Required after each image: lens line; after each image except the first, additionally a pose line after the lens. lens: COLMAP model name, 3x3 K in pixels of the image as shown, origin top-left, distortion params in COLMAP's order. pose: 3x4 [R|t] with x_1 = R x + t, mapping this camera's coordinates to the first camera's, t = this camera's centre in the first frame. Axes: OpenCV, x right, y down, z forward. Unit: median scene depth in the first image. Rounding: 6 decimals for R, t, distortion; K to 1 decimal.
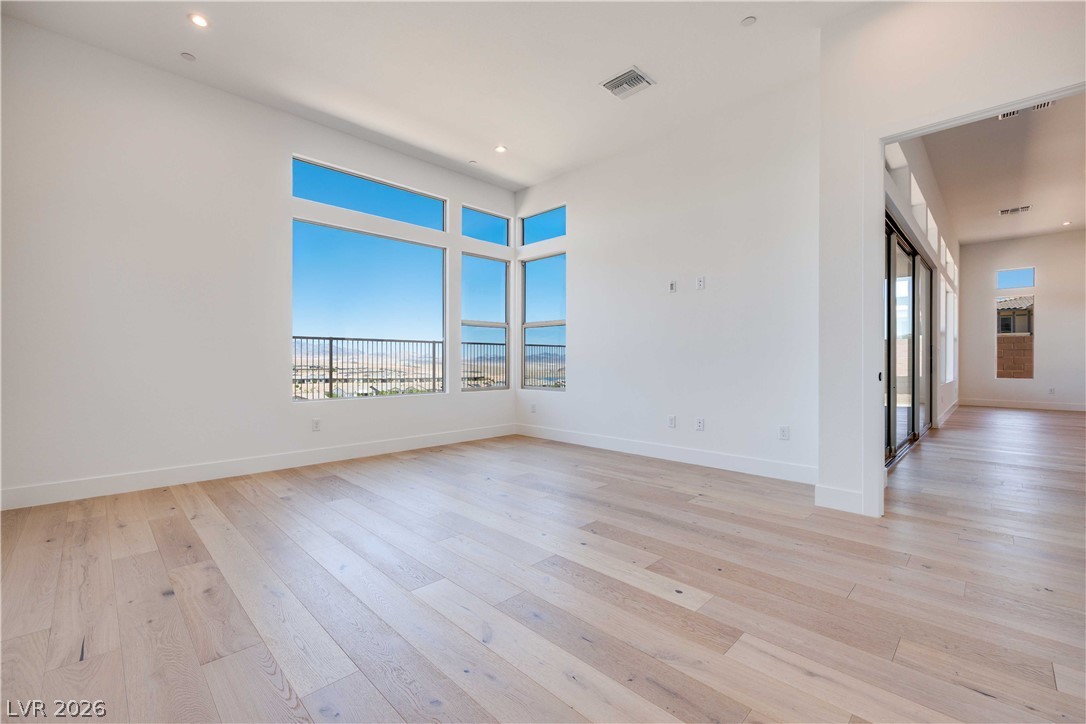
lens RADIAL K [[423.5, 0, 538.2], [0, 423.5, 365.7], [0, 0, 1]] dist [-0.000569, -0.000055]
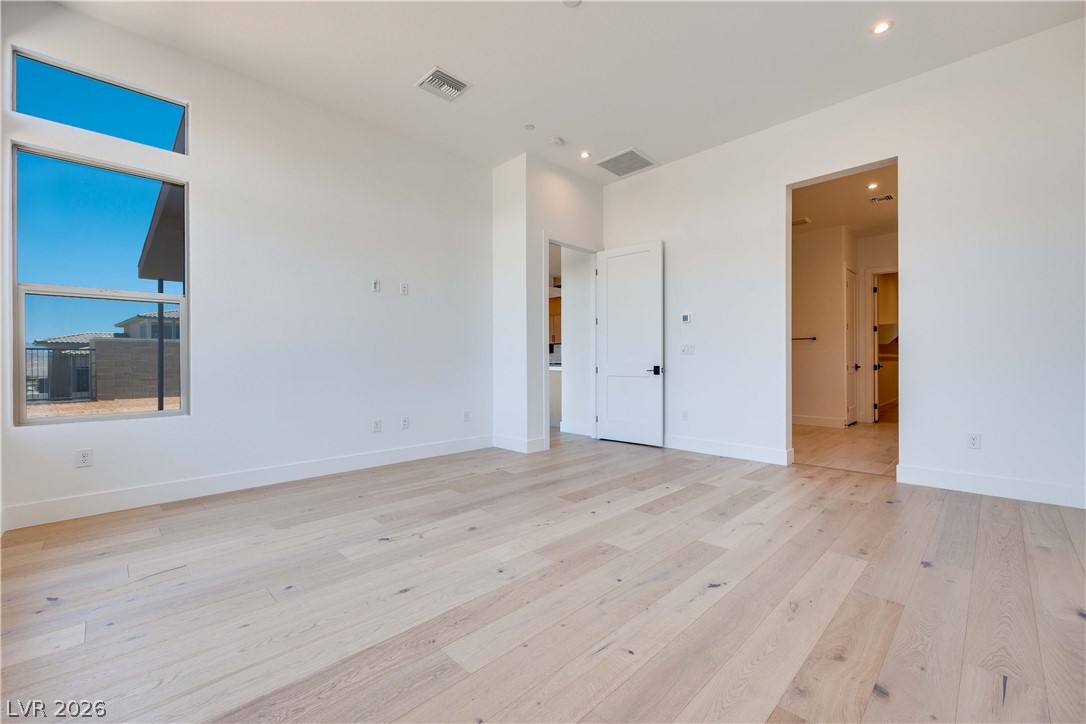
lens RADIAL K [[438.1, 0, 513.1], [0, 438.1, 361.0], [0, 0, 1]] dist [-0.000082, 0.000144]
pose [[0.078140, 0.004149, 0.996934, -1.327217], [0.013916, 0.999889, -0.005252, -0.011455], [-0.996845, 0.014283, 0.078073, 1.243456]]
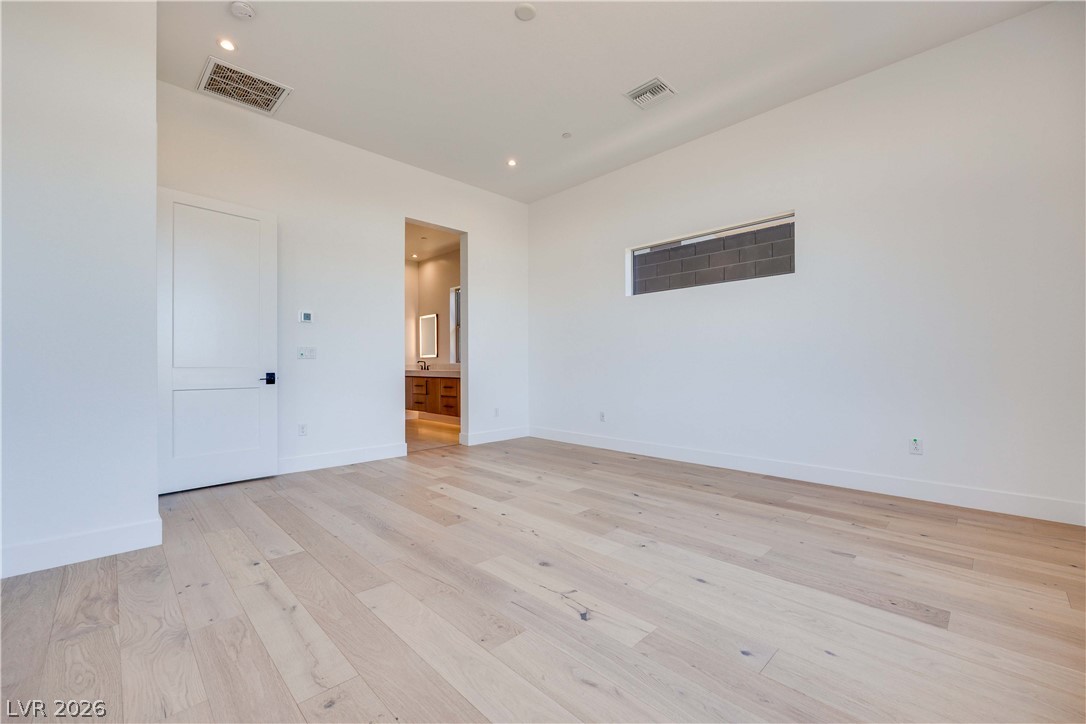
lens RADIAL K [[473.5, 0, 543.0], [0, 473.5, 362.0], [0, 0, 1]] dist [0.002766, 0.000420]
pose [[-0.999680, 0.005748, 0.024626, -0.146355], [0.005779, 0.999983, 0.001188, -0.026844], [-0.024618, 0.001330, -0.999696, 2.562494]]
